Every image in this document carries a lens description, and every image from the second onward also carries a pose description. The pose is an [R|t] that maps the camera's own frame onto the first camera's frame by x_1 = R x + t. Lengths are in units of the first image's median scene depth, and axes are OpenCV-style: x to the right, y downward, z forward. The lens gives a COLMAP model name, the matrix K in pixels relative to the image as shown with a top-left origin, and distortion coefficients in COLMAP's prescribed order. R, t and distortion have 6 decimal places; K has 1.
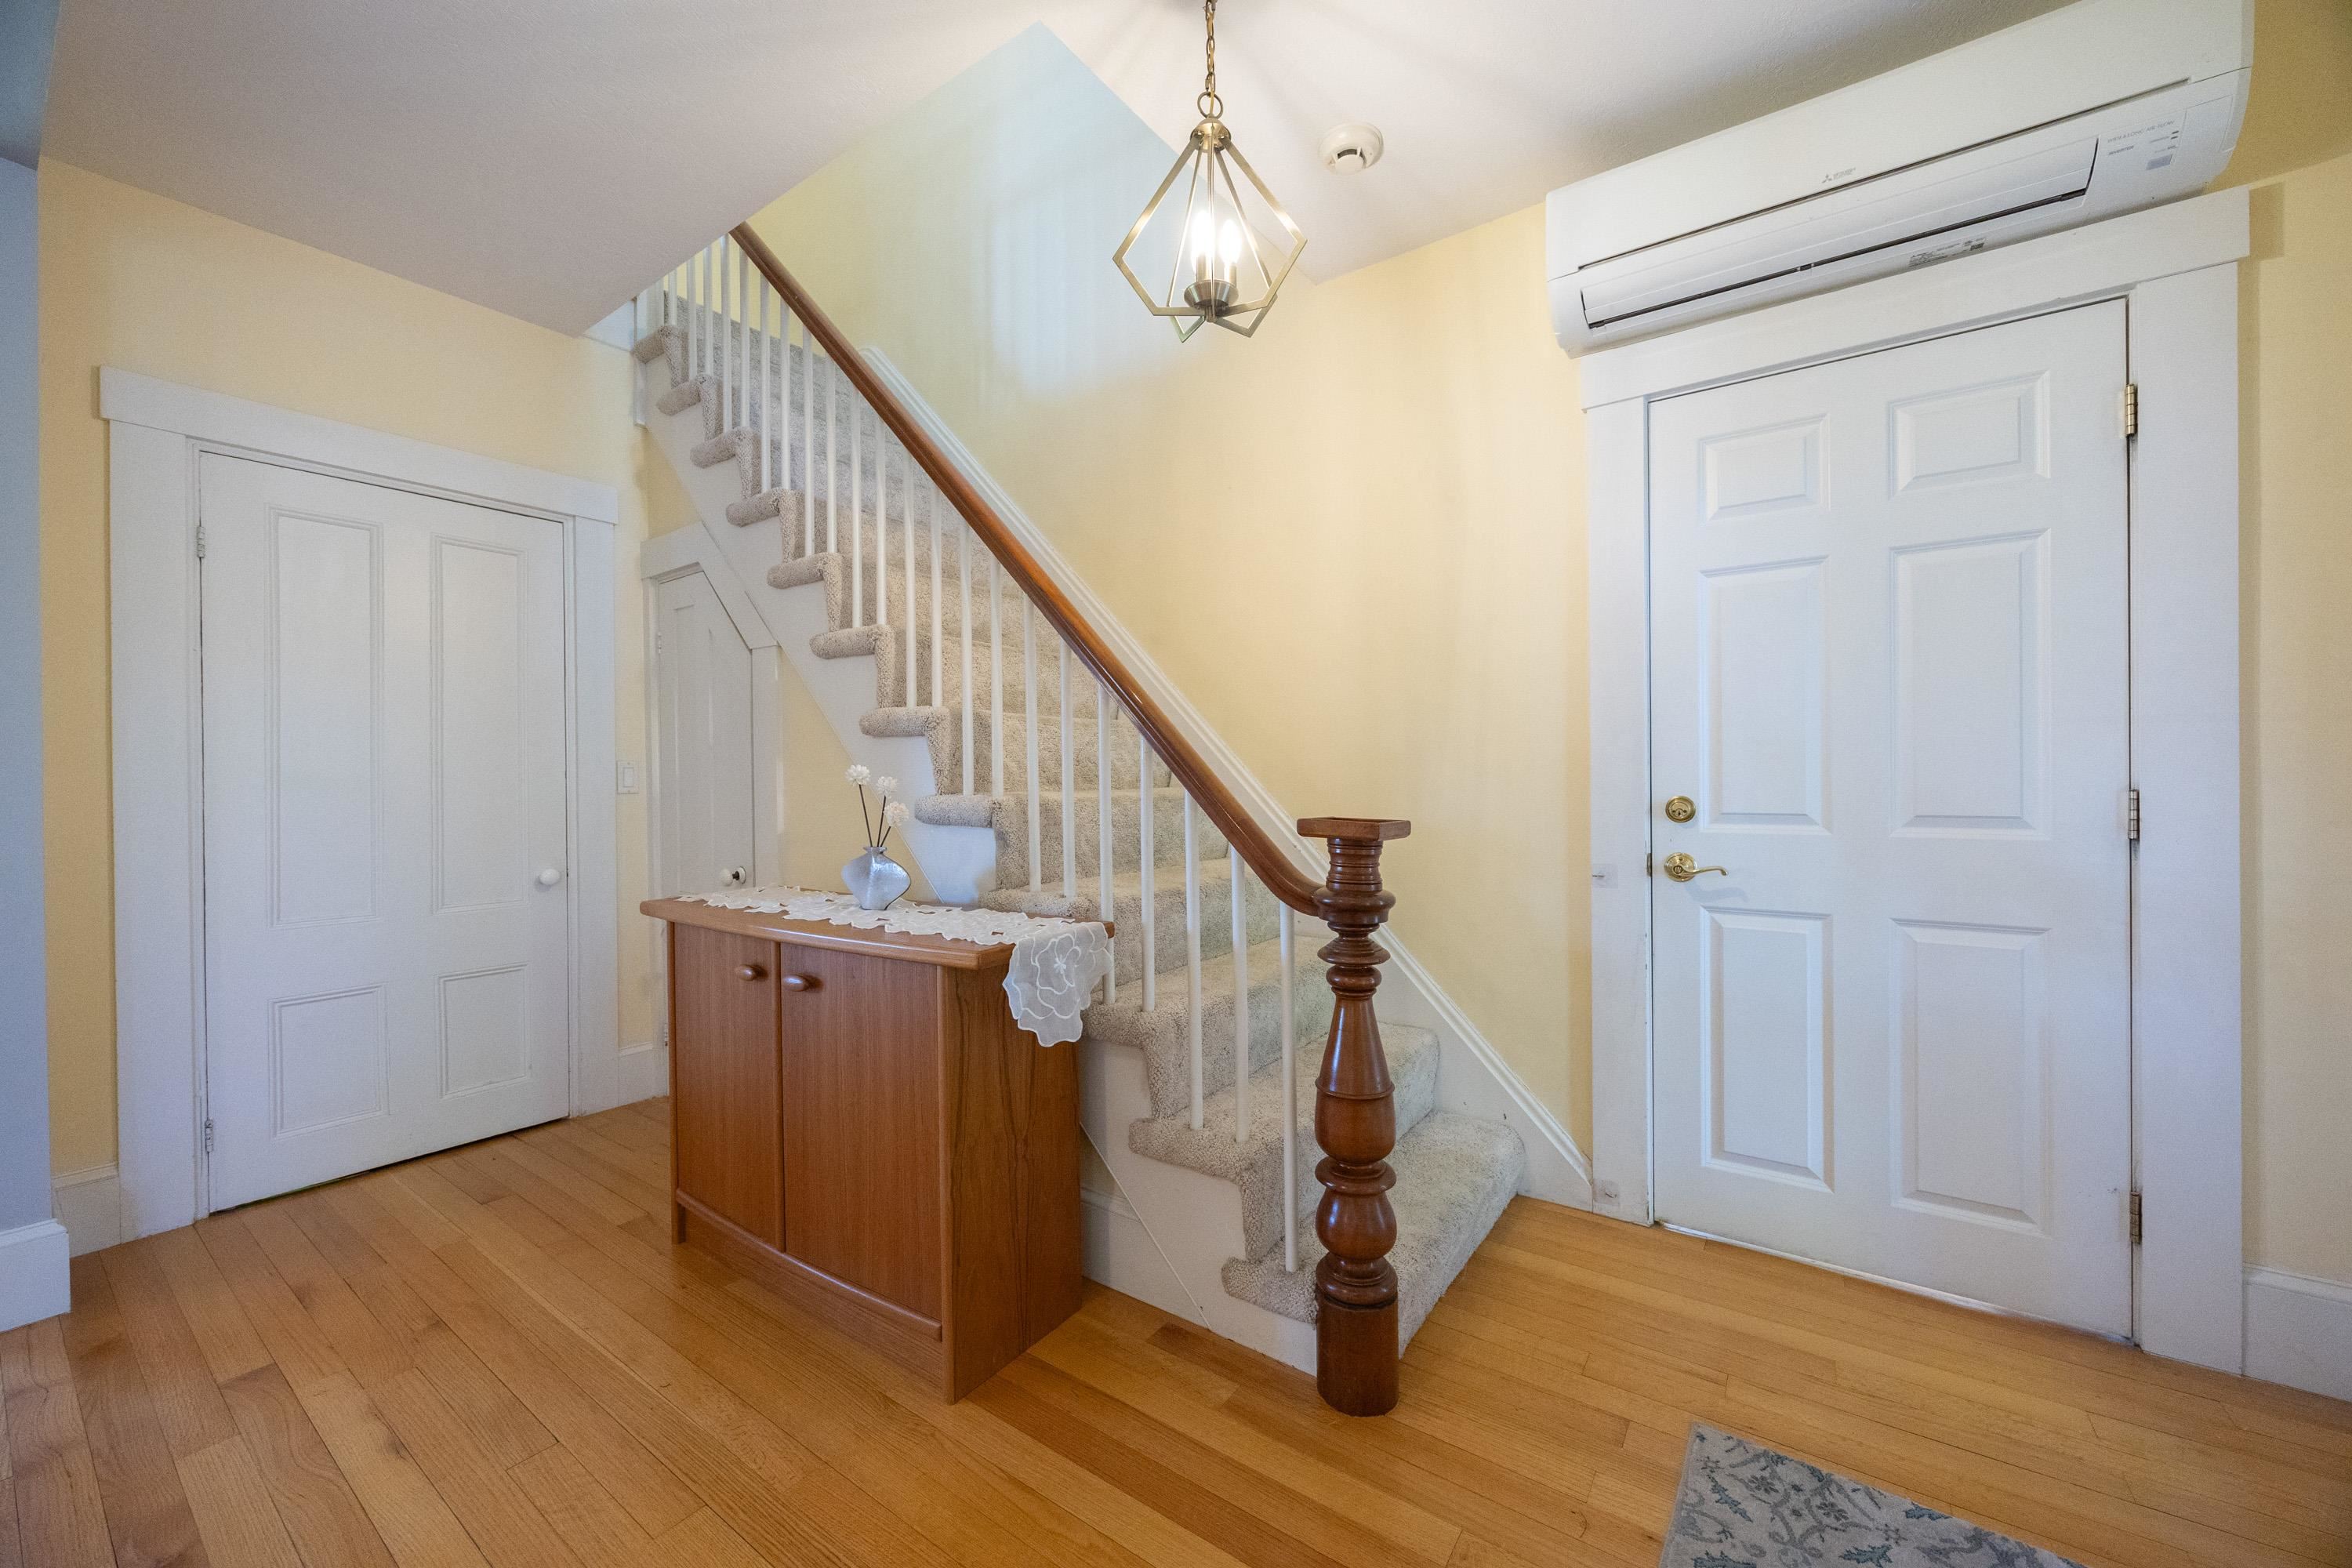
lens RADIAL K [[902.5, 0, 1167.7], [0, 902.5, 787.3], [0, 0, 1]] dist [-0.002386, -0.000381]
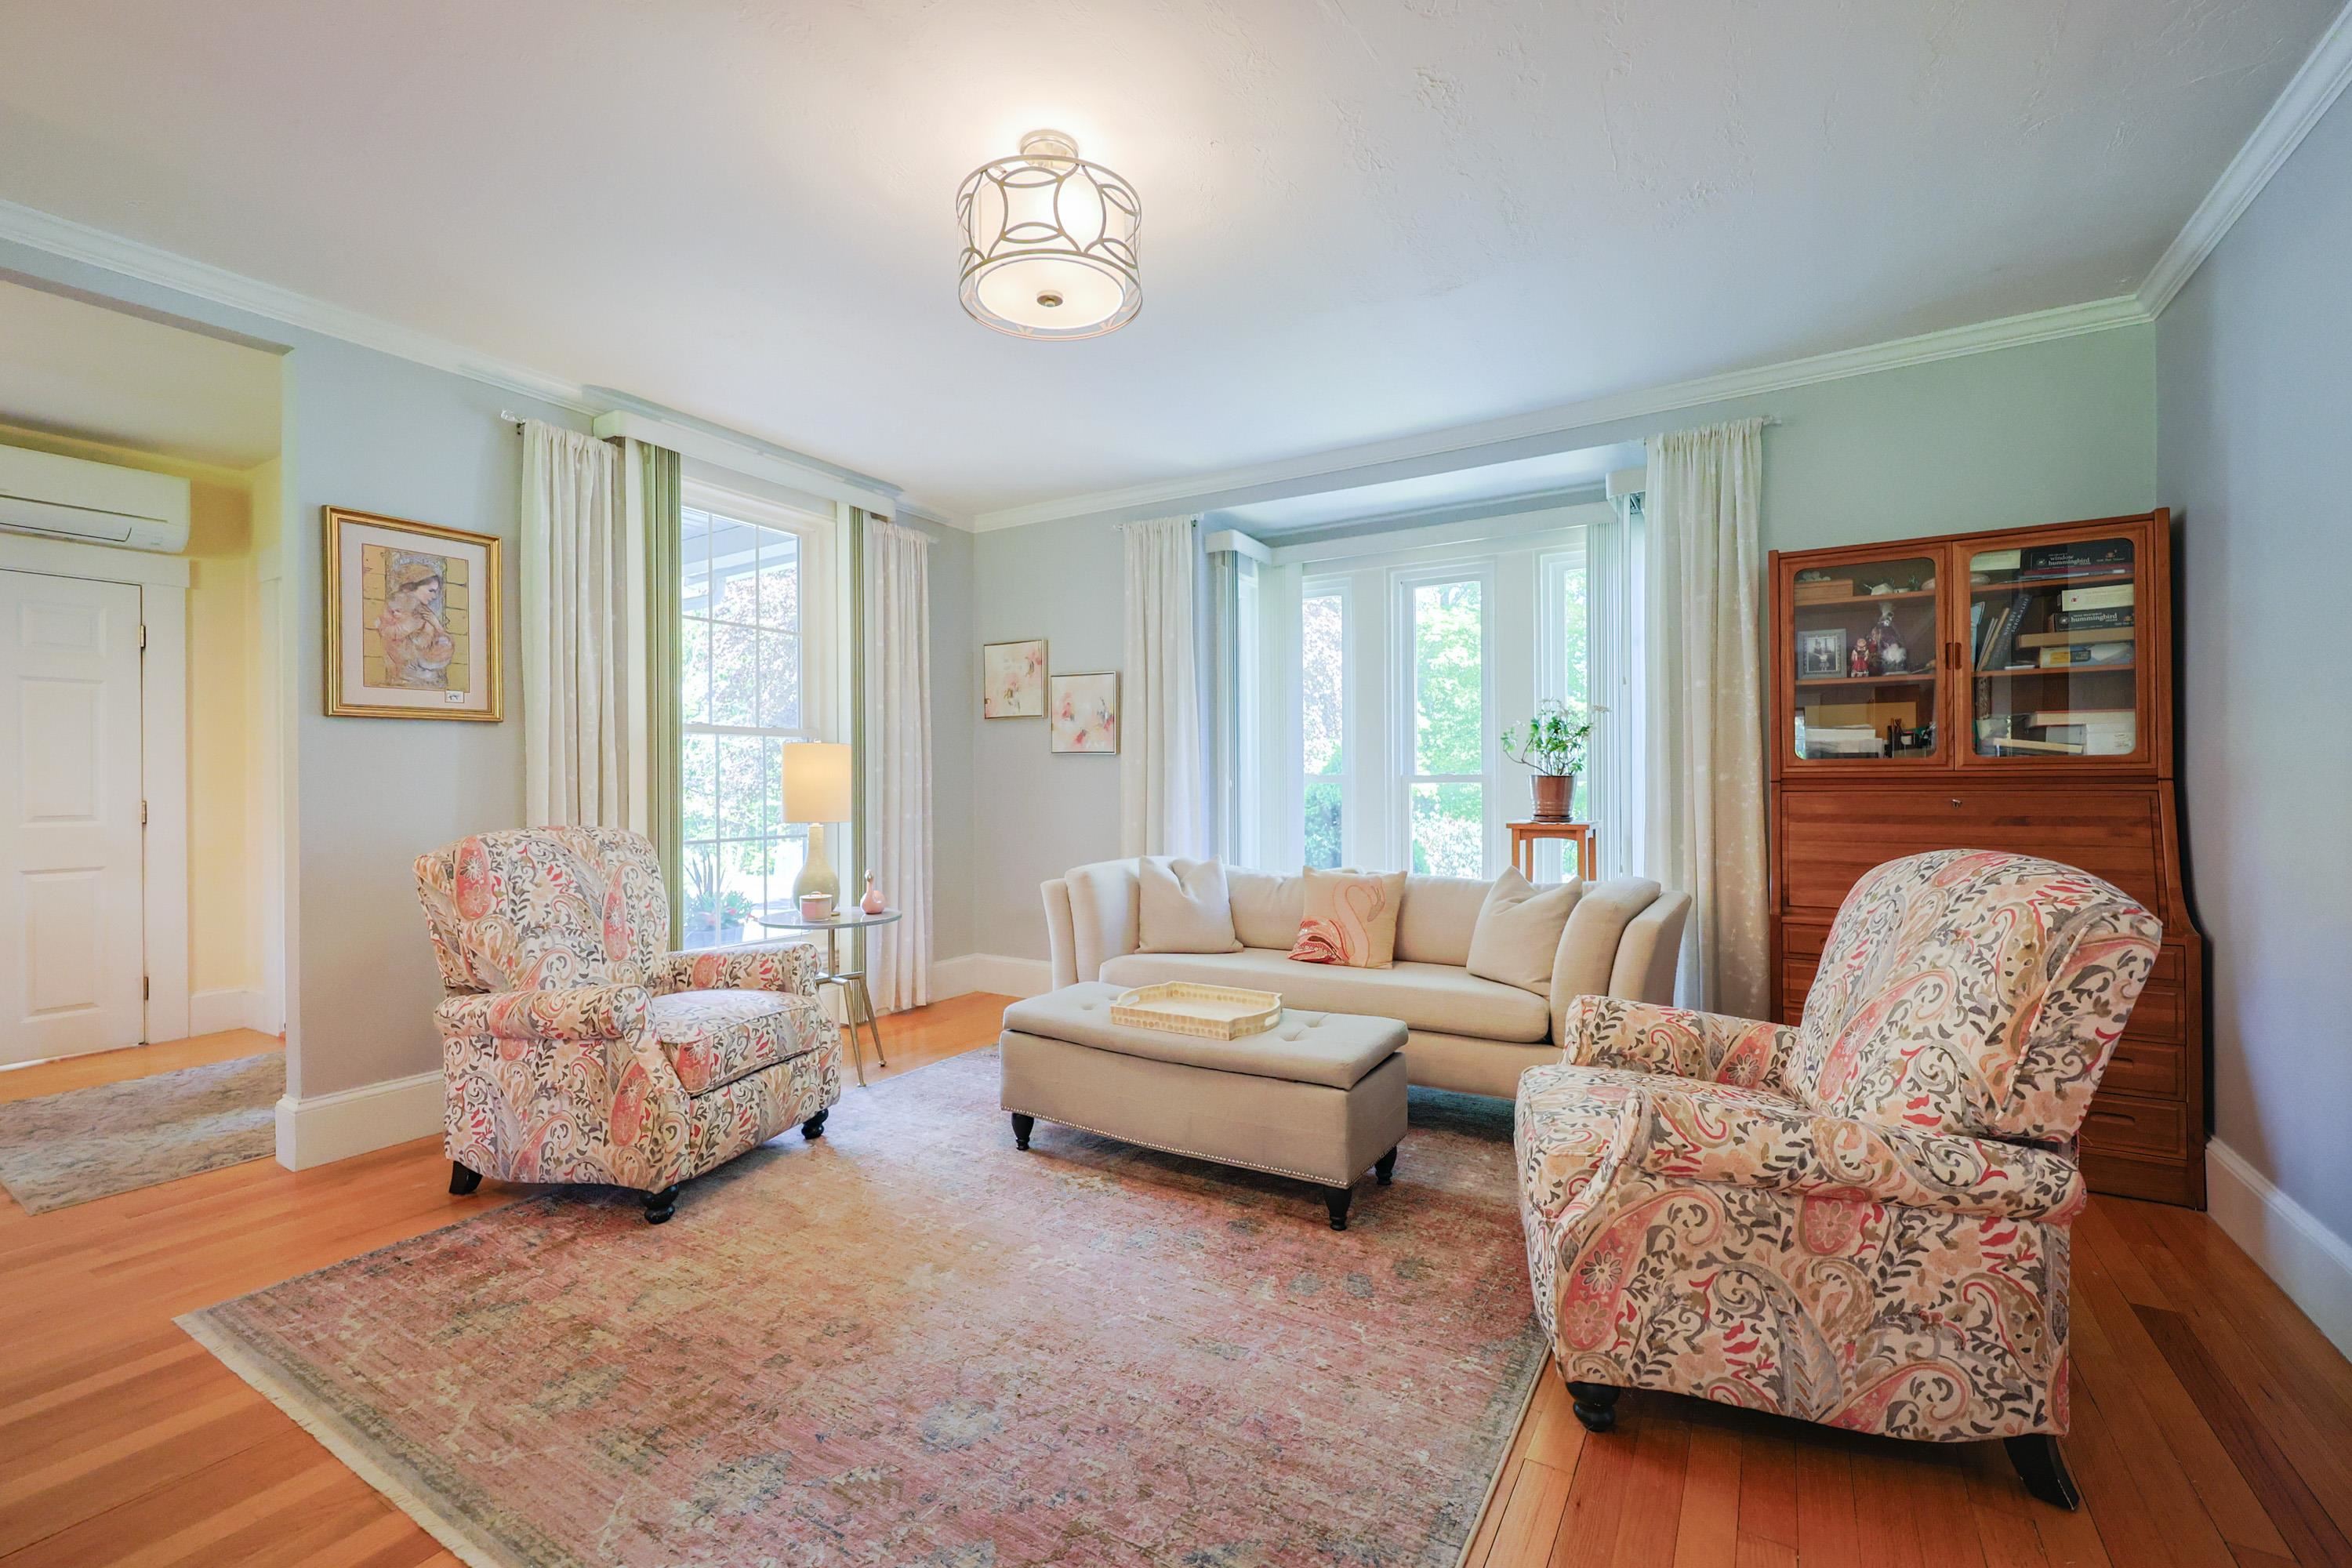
lens RADIAL K [[1006.5, 0, 1168.9], [0, 1006.5, 778.6], [0, 0, 1]] dist [-0.000462, -0.000117]
pose [[-0.072546, 0.010188, 0.997313, -1.567128], [0.012269, 0.999881, -0.009322, 0.000387], [-0.997290, 0.011560, -0.072663, -1.329059]]
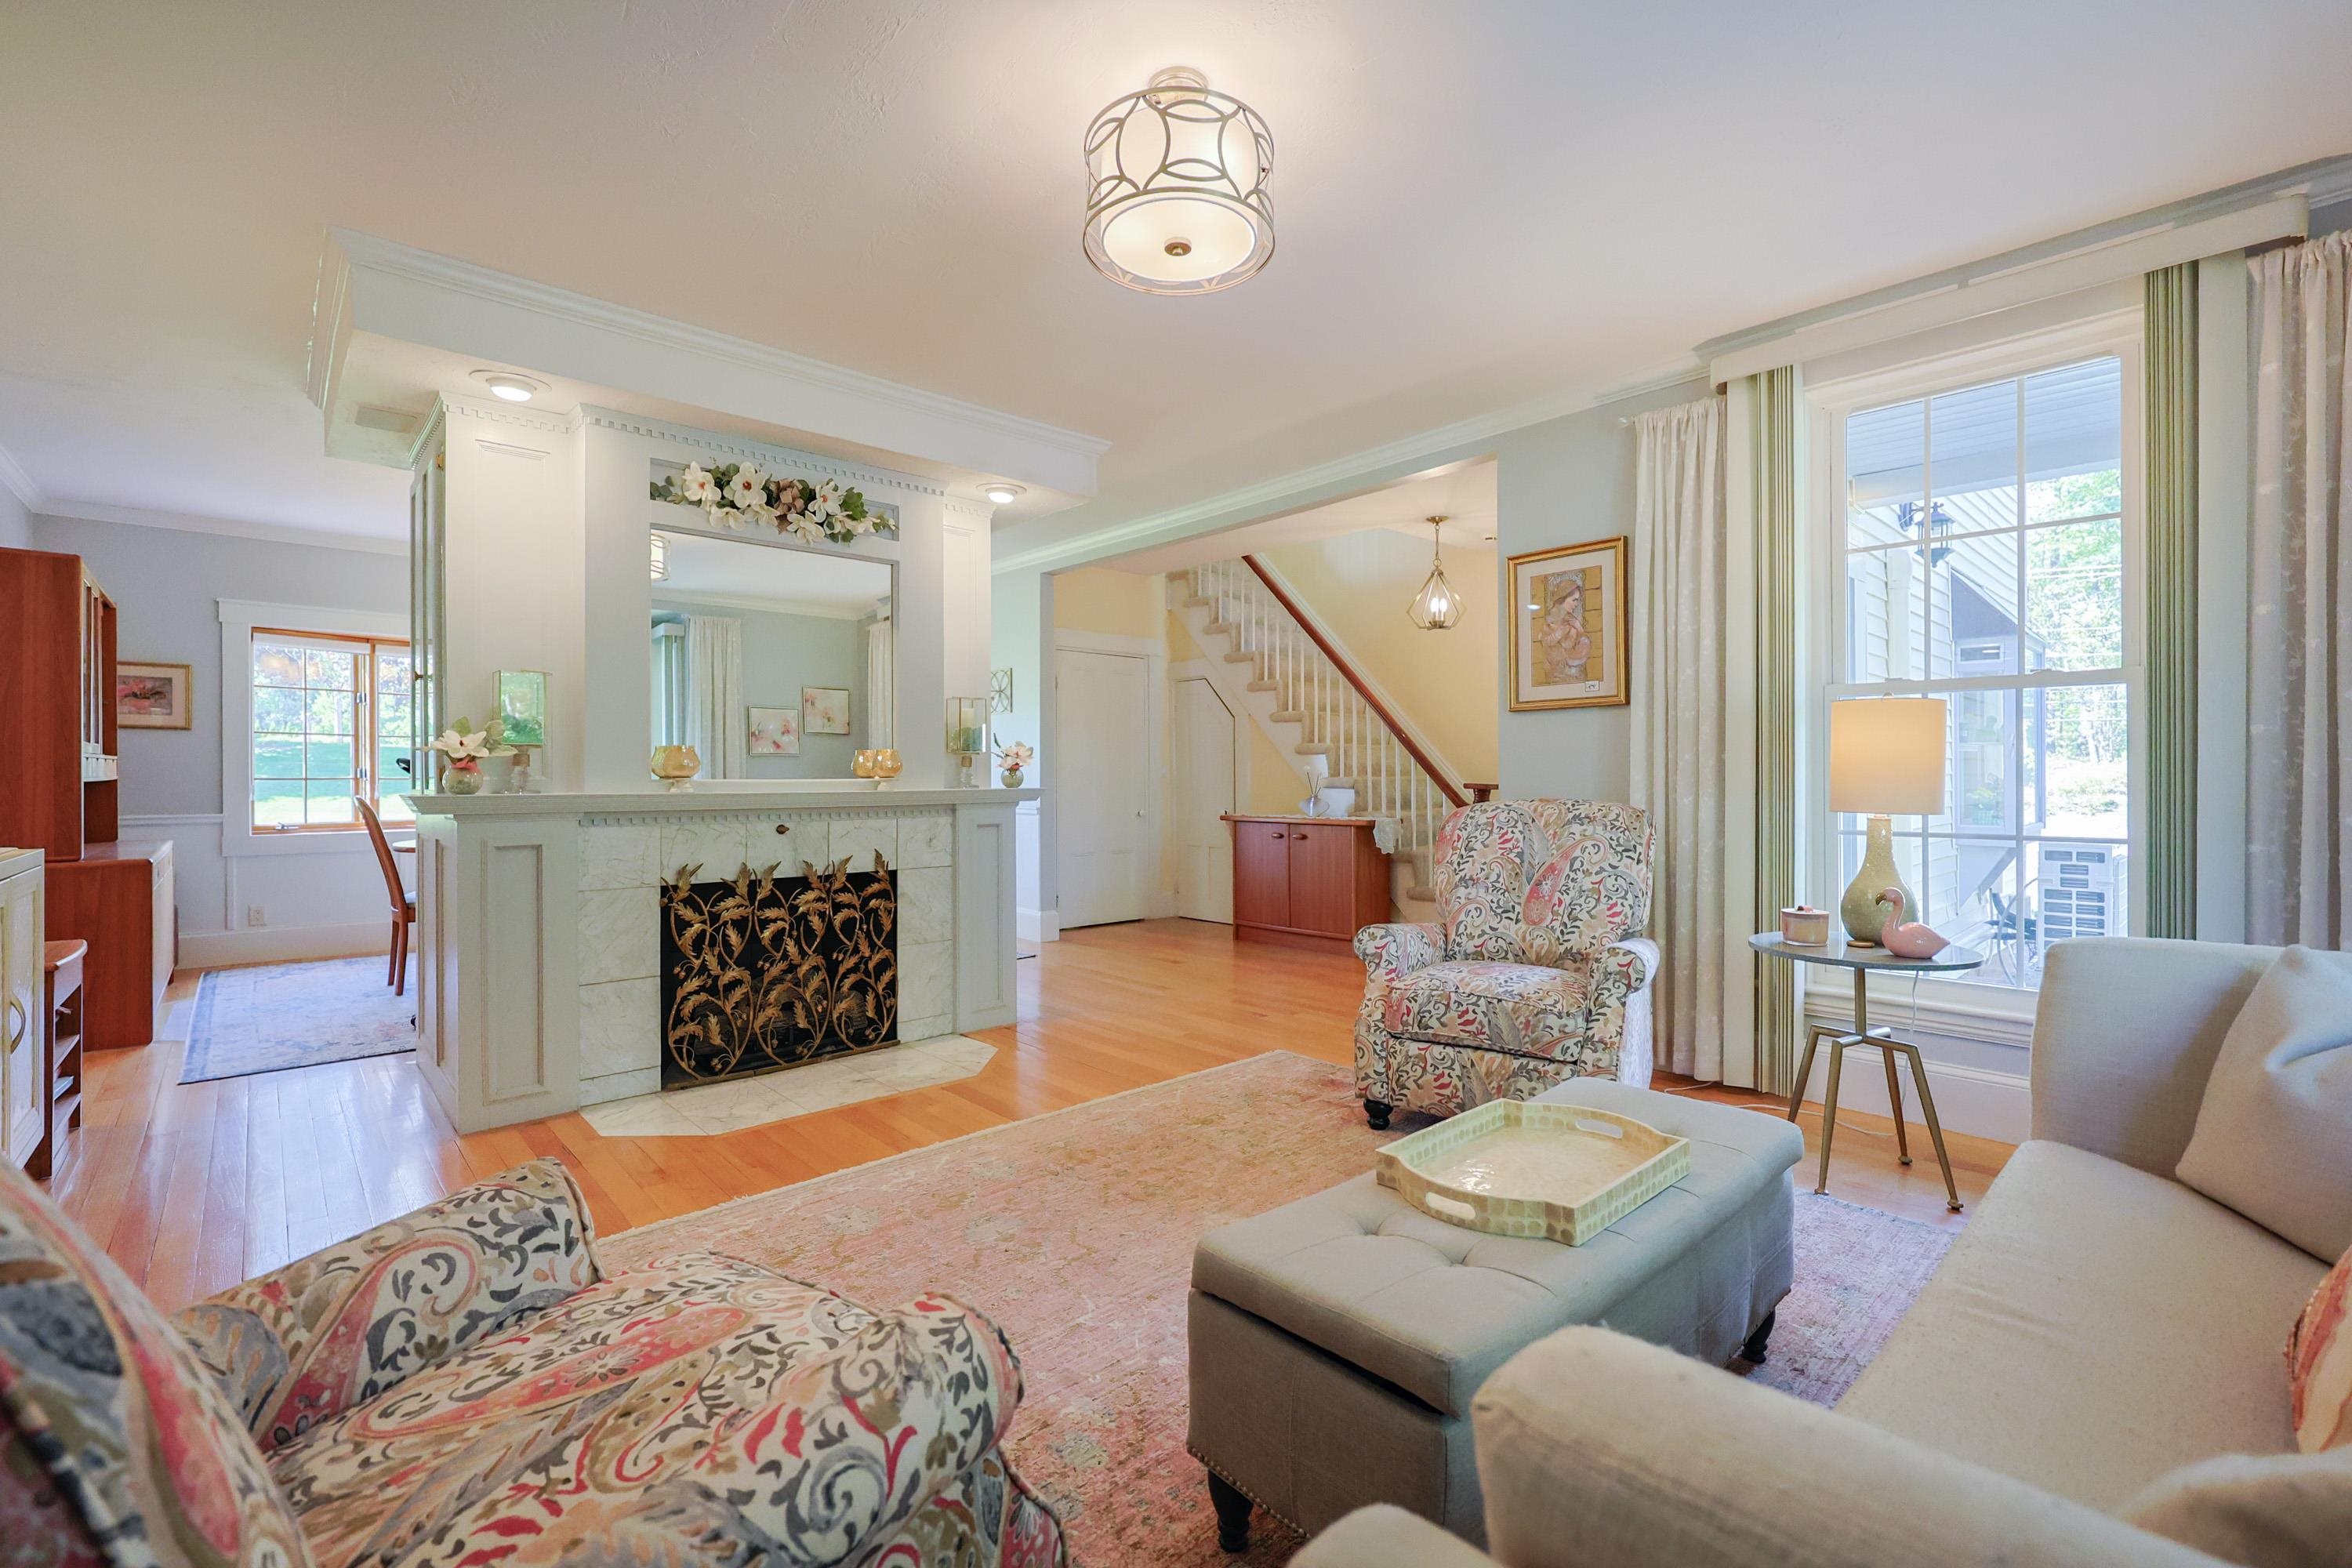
lens RADIAL K [[1006.5, 0, 1171.2], [0, 1006.5, 780.4], [0, 0, 1]] dist [-0.000462, -0.000117]
pose [[0.976914, 0.004010, -0.213593, -0.097414], [-0.003431, 0.999989, 0.003080, 0.014233], [0.213603, -0.002276, 0.976918, -2.413636]]
